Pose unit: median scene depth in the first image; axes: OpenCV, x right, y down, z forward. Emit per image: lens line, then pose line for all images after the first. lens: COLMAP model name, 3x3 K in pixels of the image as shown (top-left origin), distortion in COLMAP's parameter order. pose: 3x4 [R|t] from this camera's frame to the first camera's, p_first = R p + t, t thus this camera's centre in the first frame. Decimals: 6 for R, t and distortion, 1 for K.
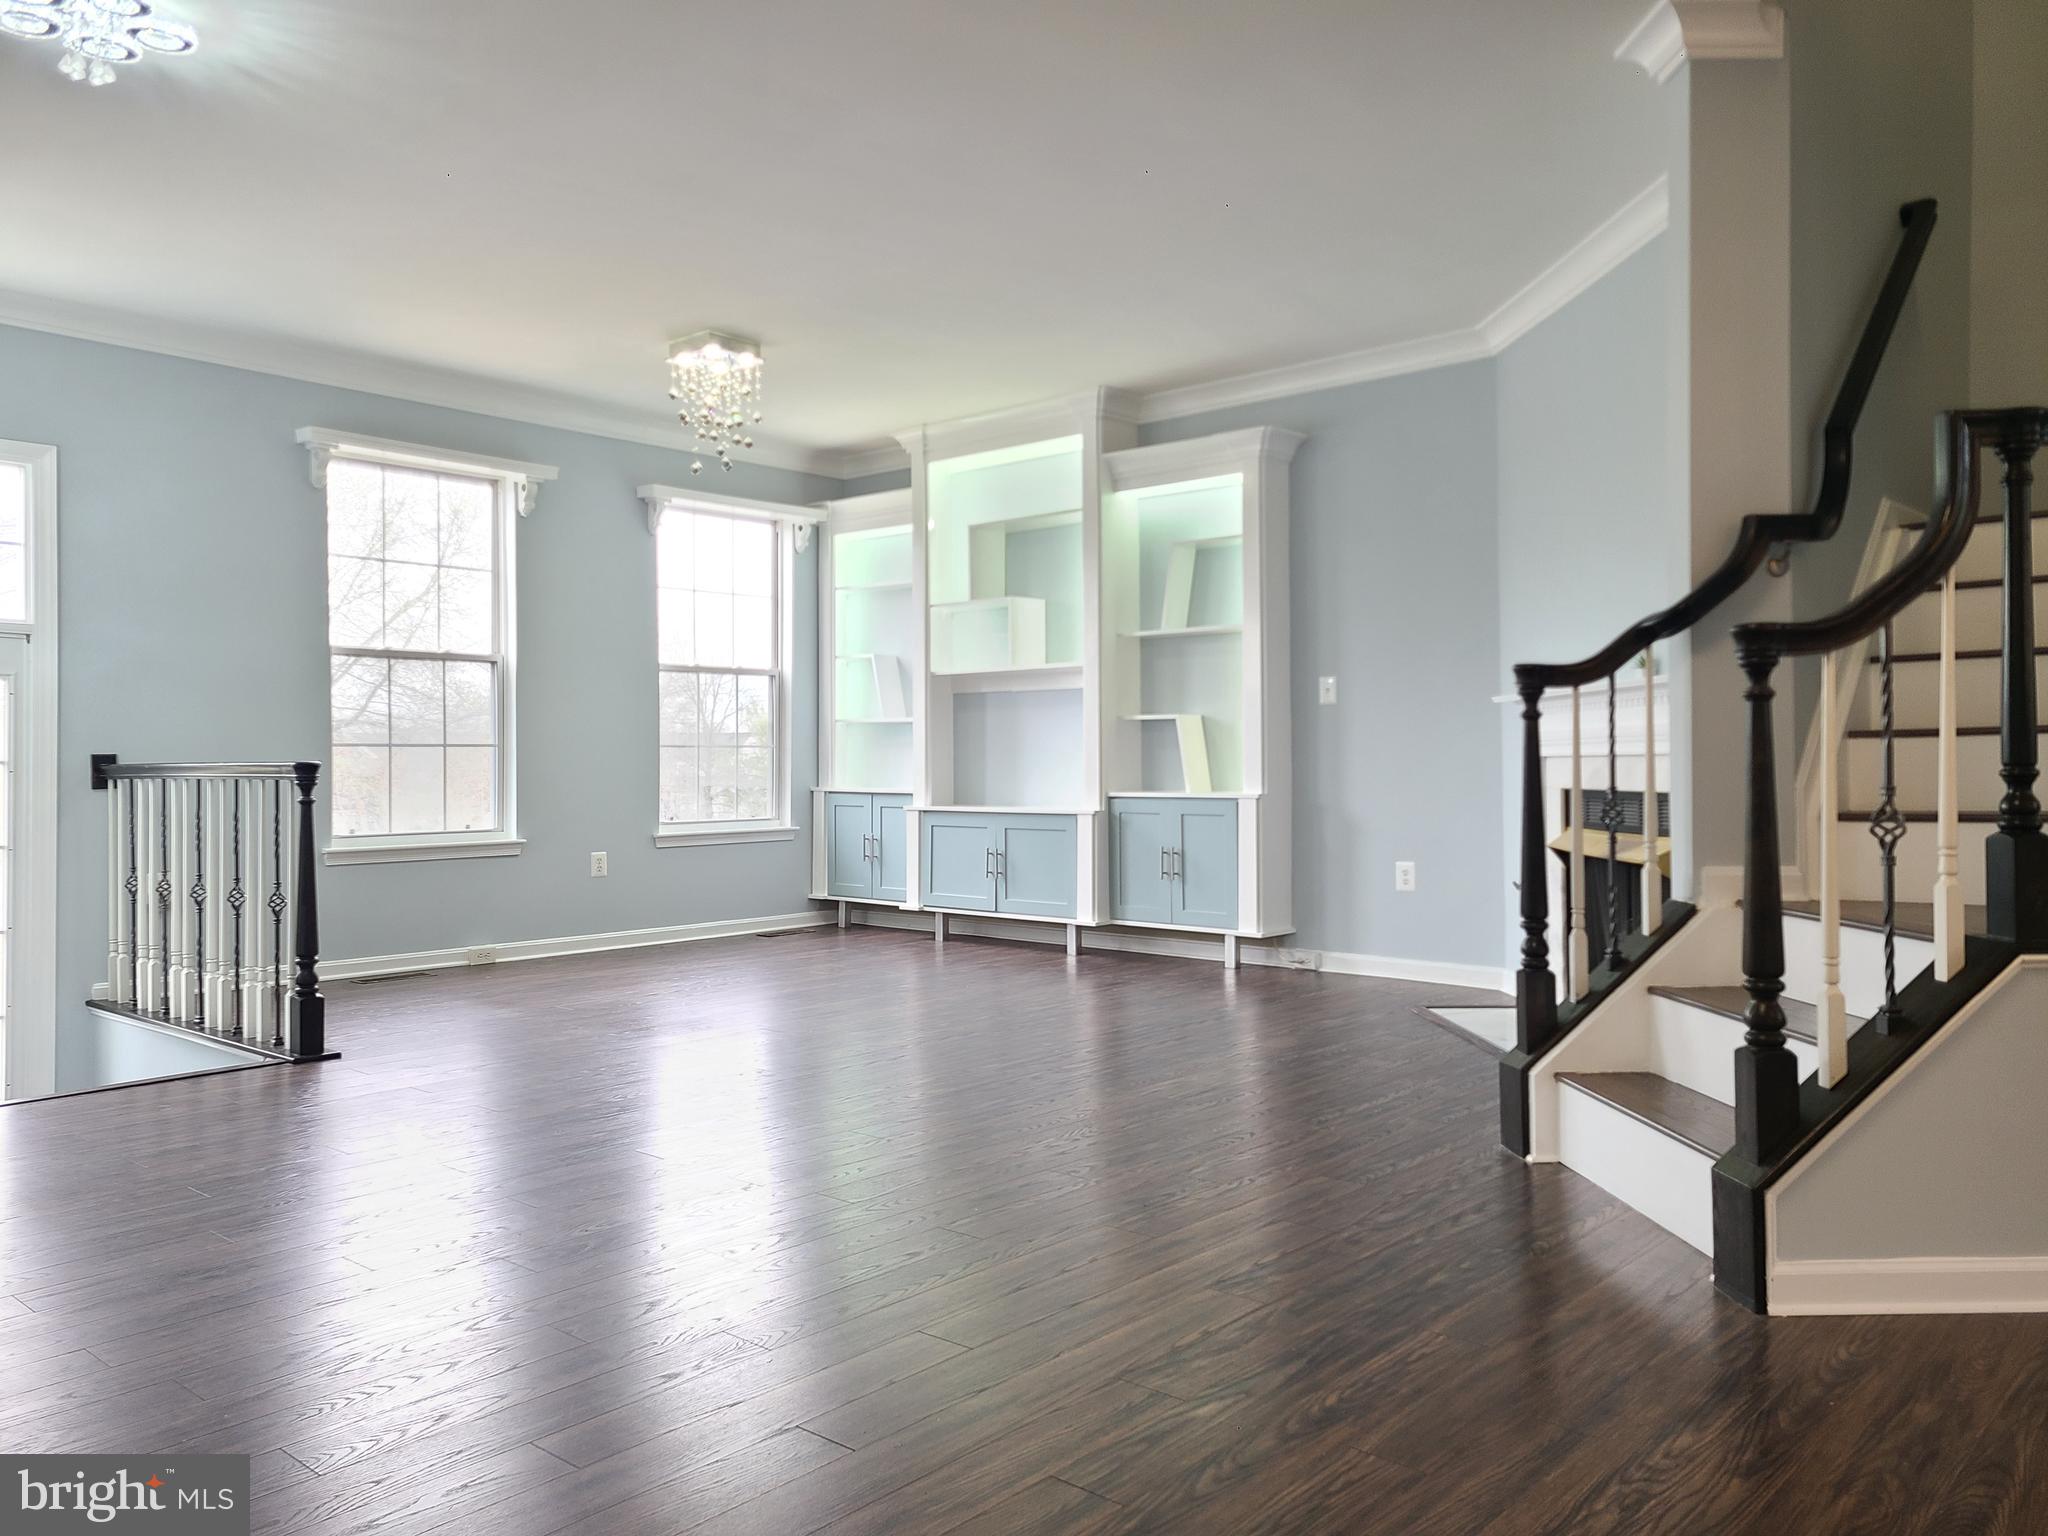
lens RADIAL K [[1522.7, 0, 1026.8], [0, 1522.7, 751.9], [0, 0, 1]] dist [0.058410, -0.020263]
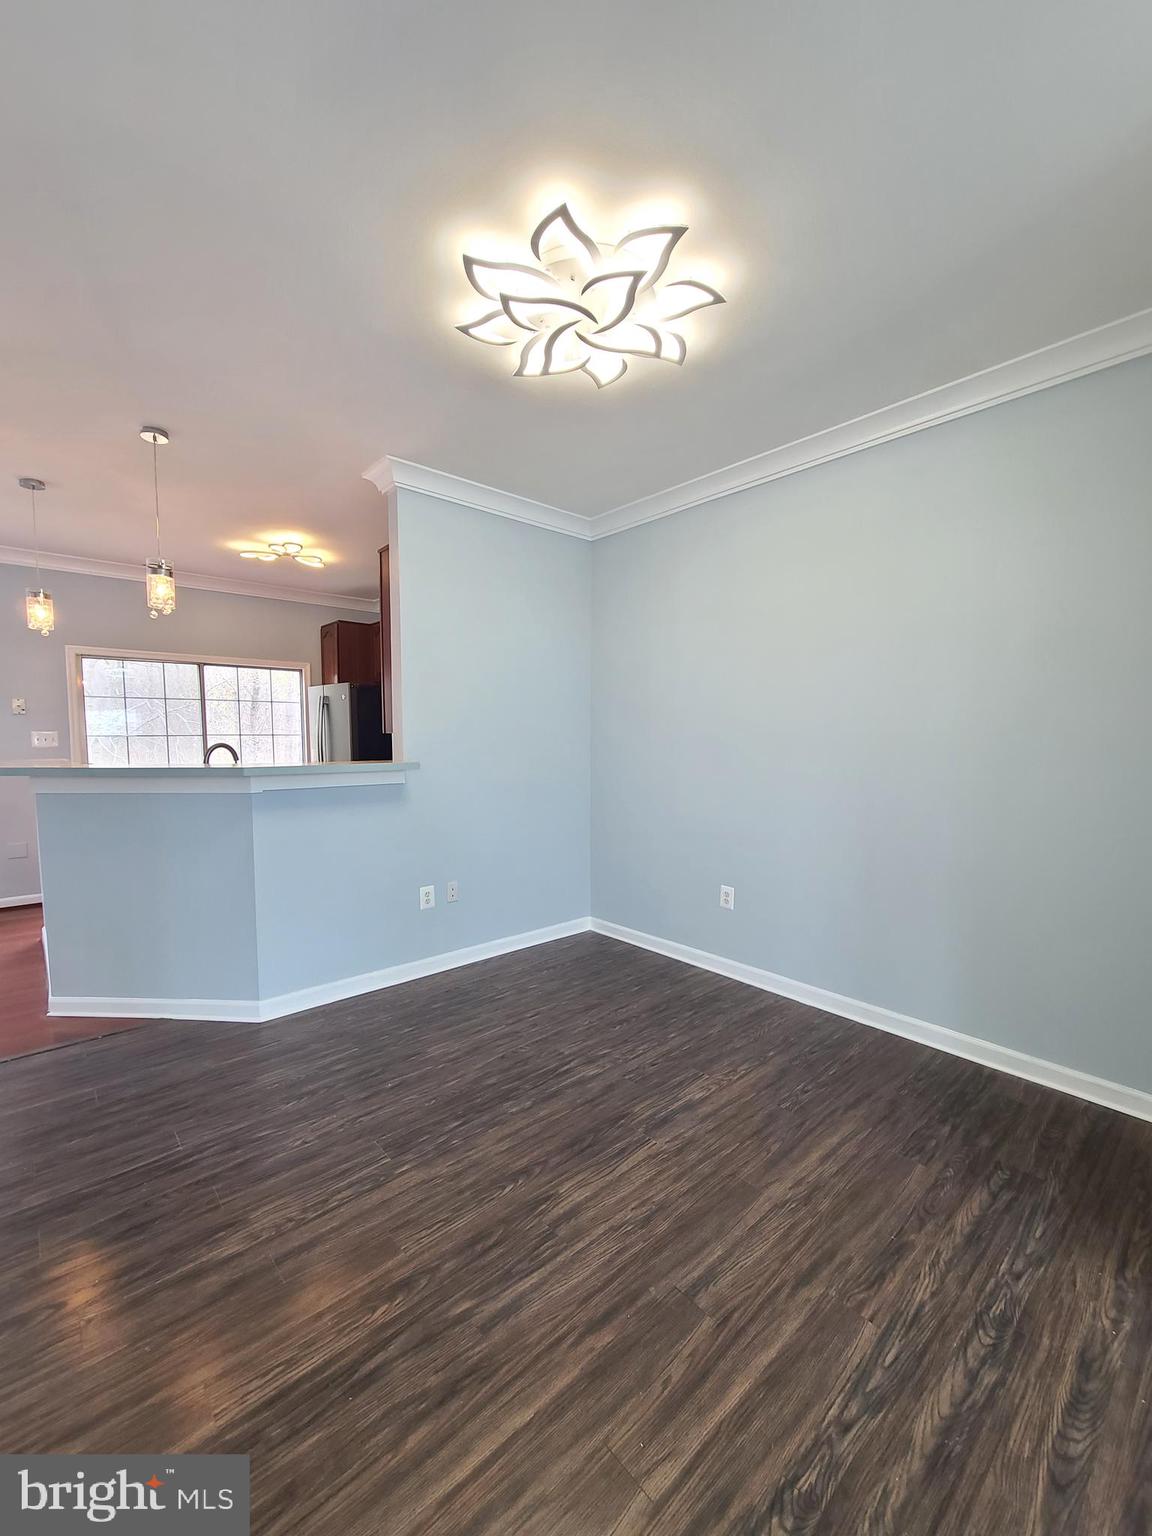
lens RADIAL K [[624.8, 0, 578.3], [0, 624.8, 783.9], [0, 0, 1]] dist [-0.002841, -0.001090]
pose [[-0.993597, -0.006211, 0.112813, -0.022615], [0.001658, 0.997579, 0.069522, -0.050592], [-0.112972, 0.069264, -0.991181, 0.480270]]
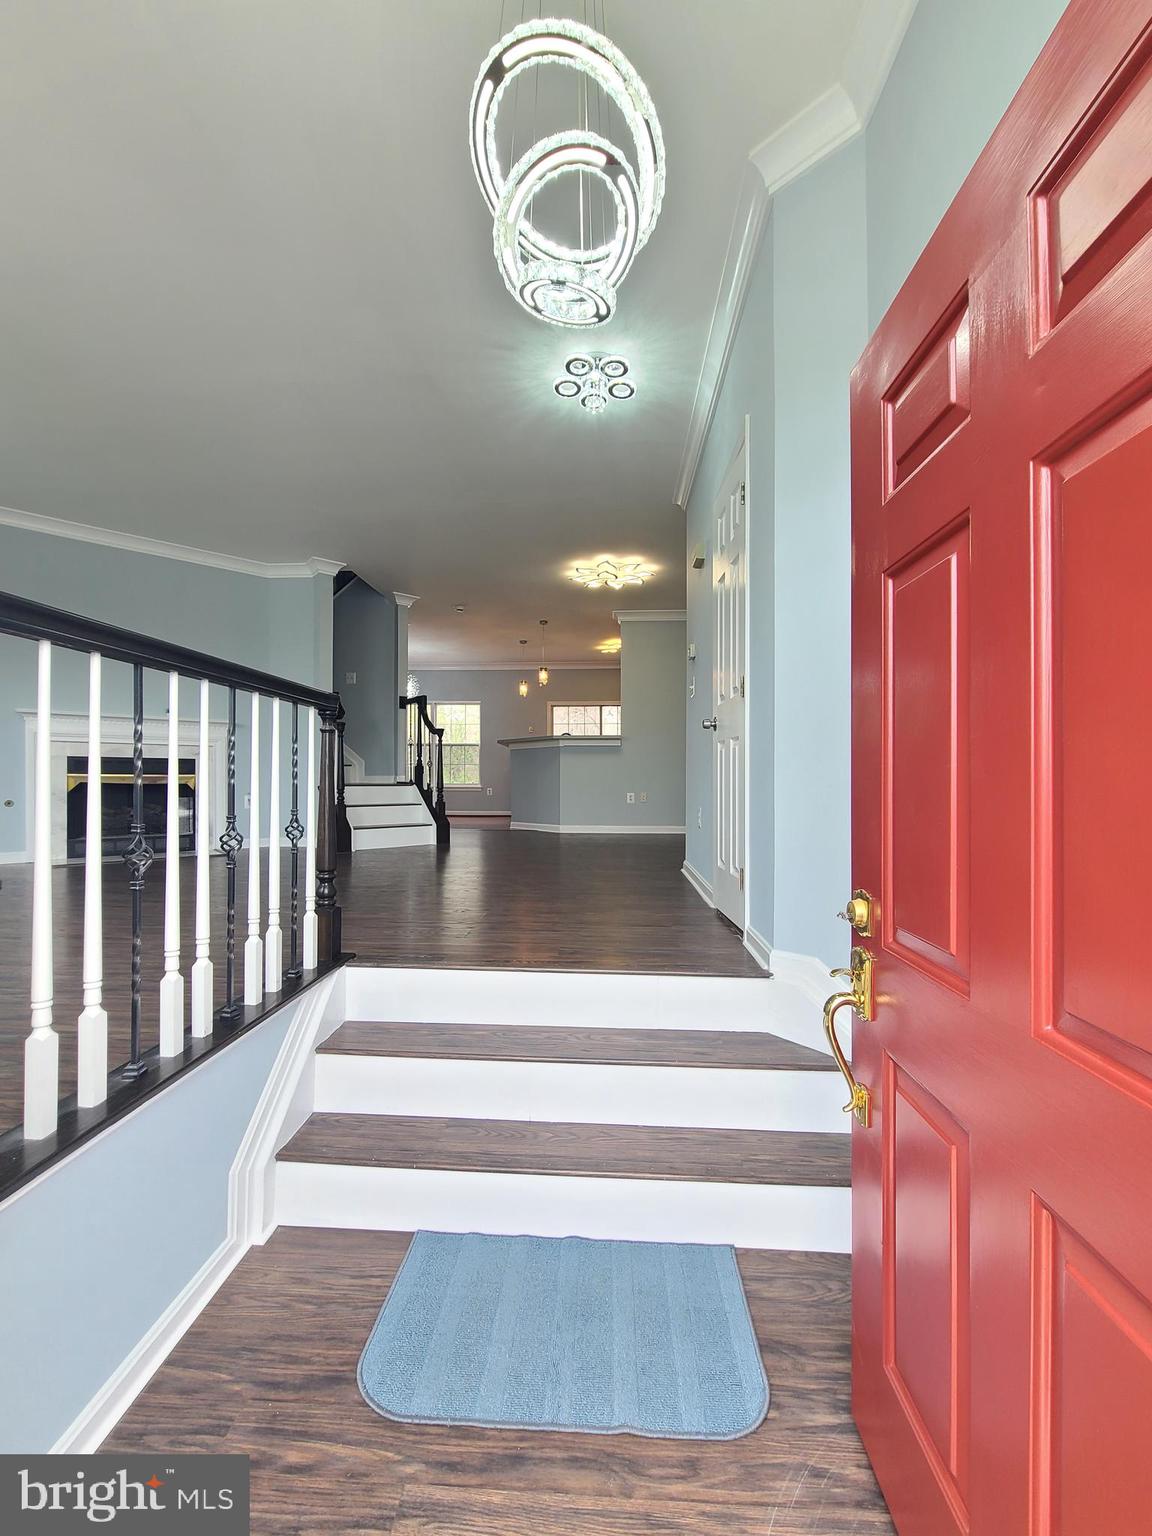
lens RADIAL K [[624.8, 0, 575.0], [0, 624.8, 782.5], [0, 0, 1]] dist [-0.002841, -0.001090]
pose [[-0.629682, -0.002345, 0.776849, -0.618467], [-0.005107, 0.999986, -0.001122, 0.044503], [-0.776836, -0.004674, -0.629685, 0.766595]]
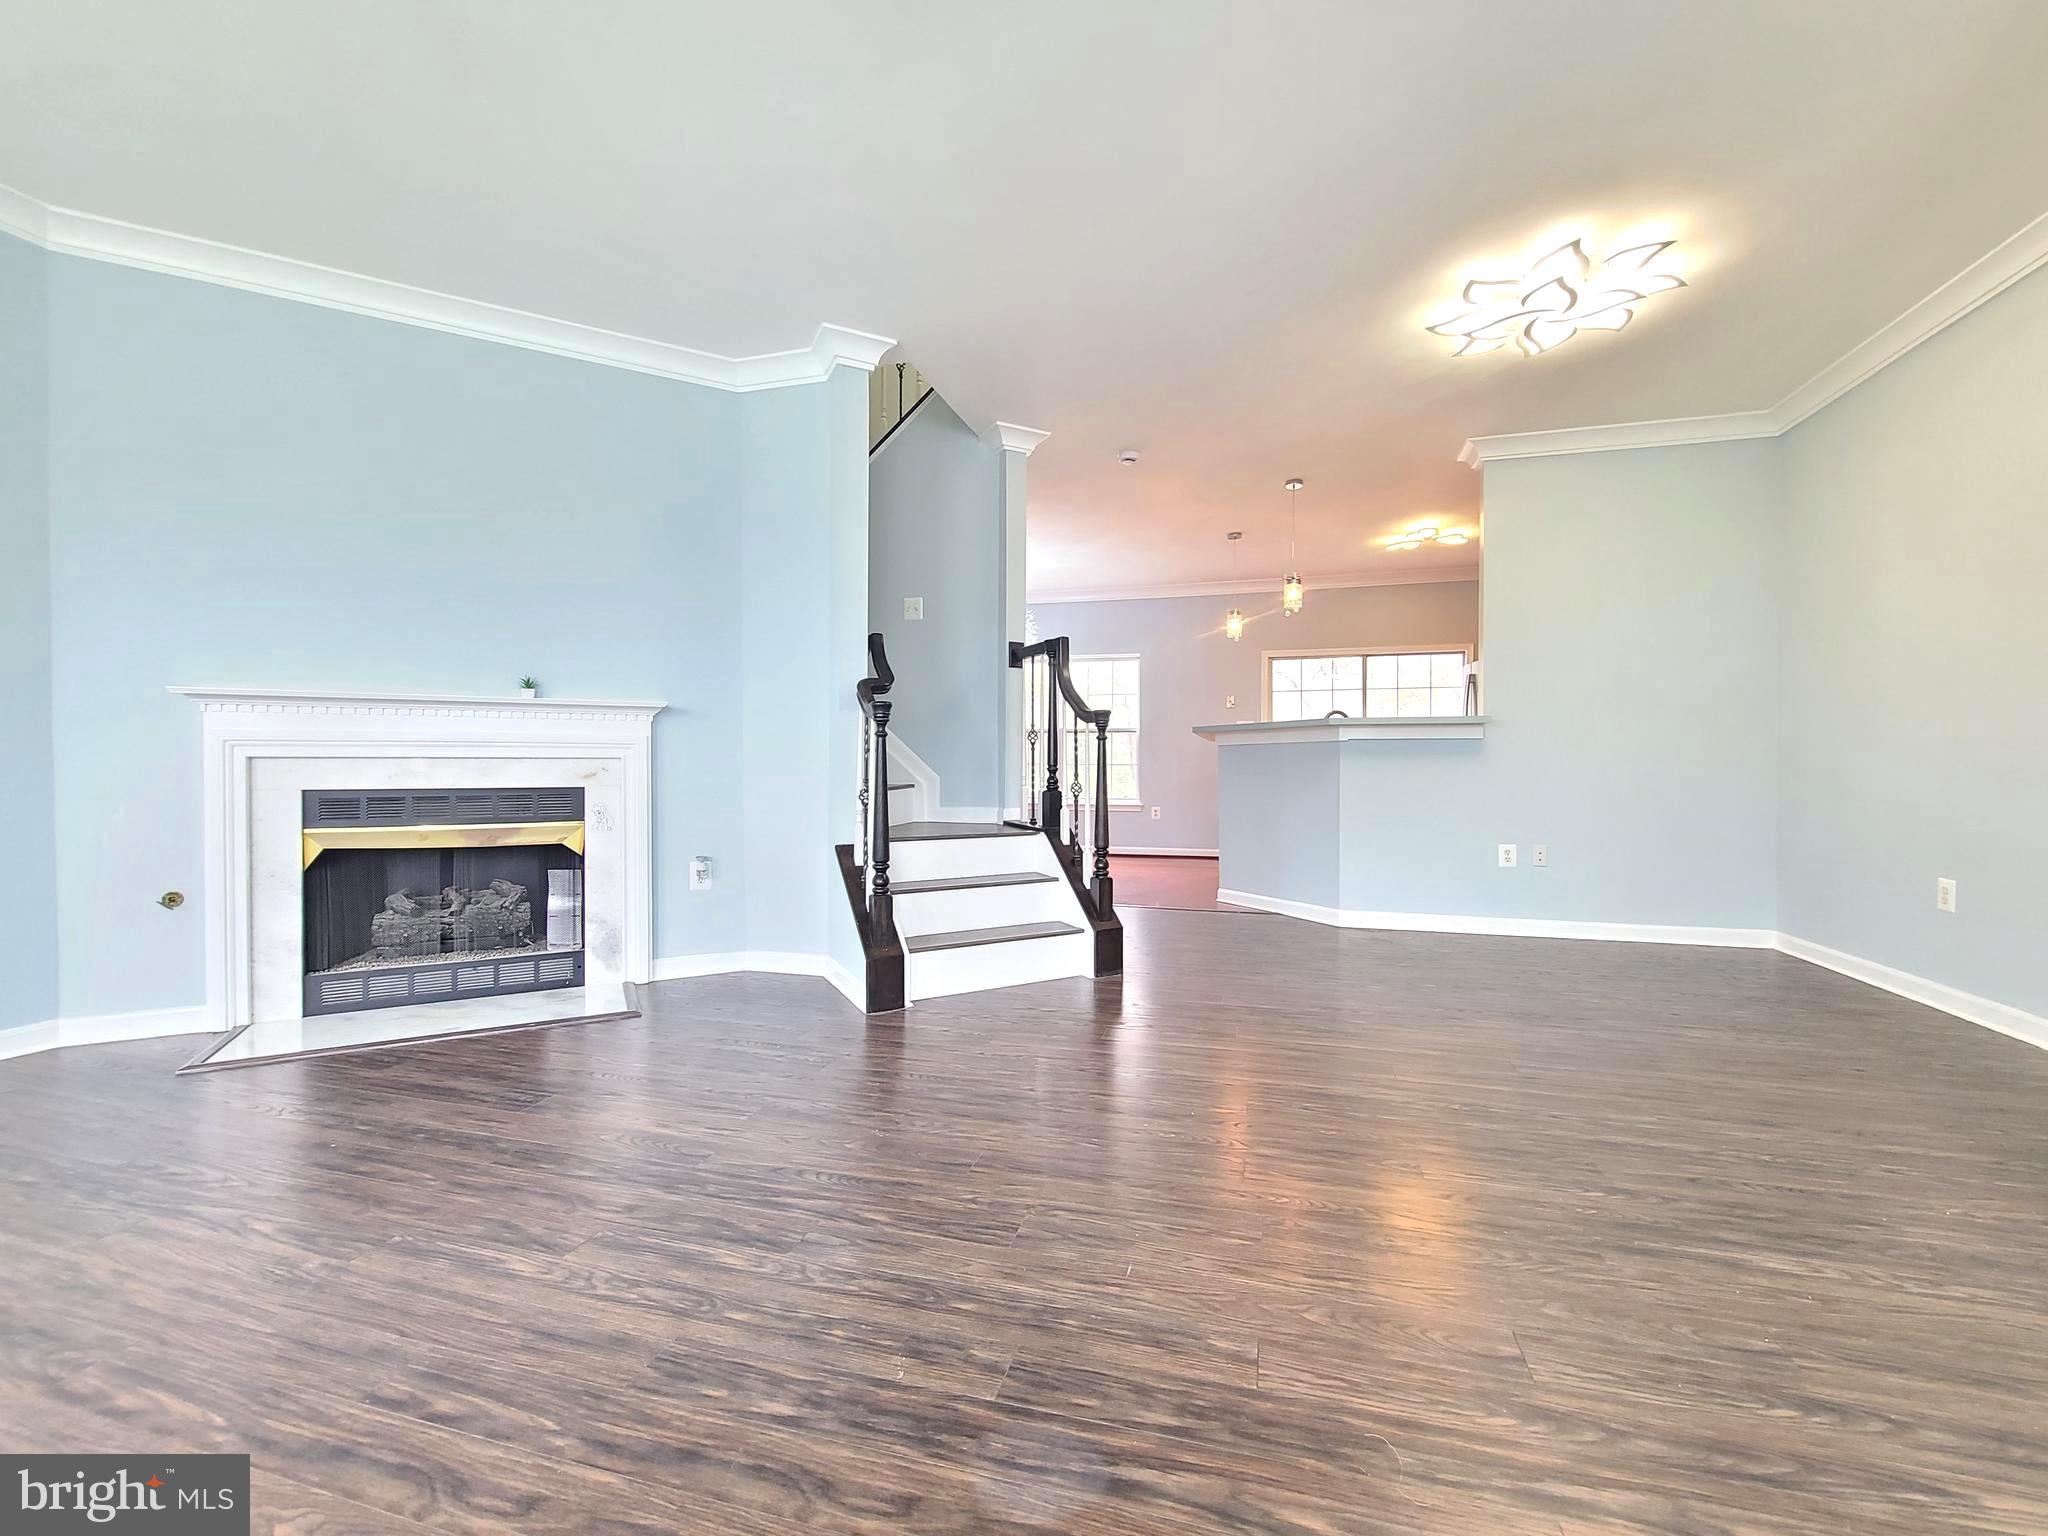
lens RADIAL K [[833.0, 0, 1039.6], [0, 833.0, 770.0], [0, 0, 1]] dist [-0.002841, -0.001090]
pose [[-0.442783, -0.003265, 0.896623, -0.262762], [-0.005146, 0.999986, 0.001100, 0.005413], [-0.896614, -0.004127, -0.442794, 0.623094]]
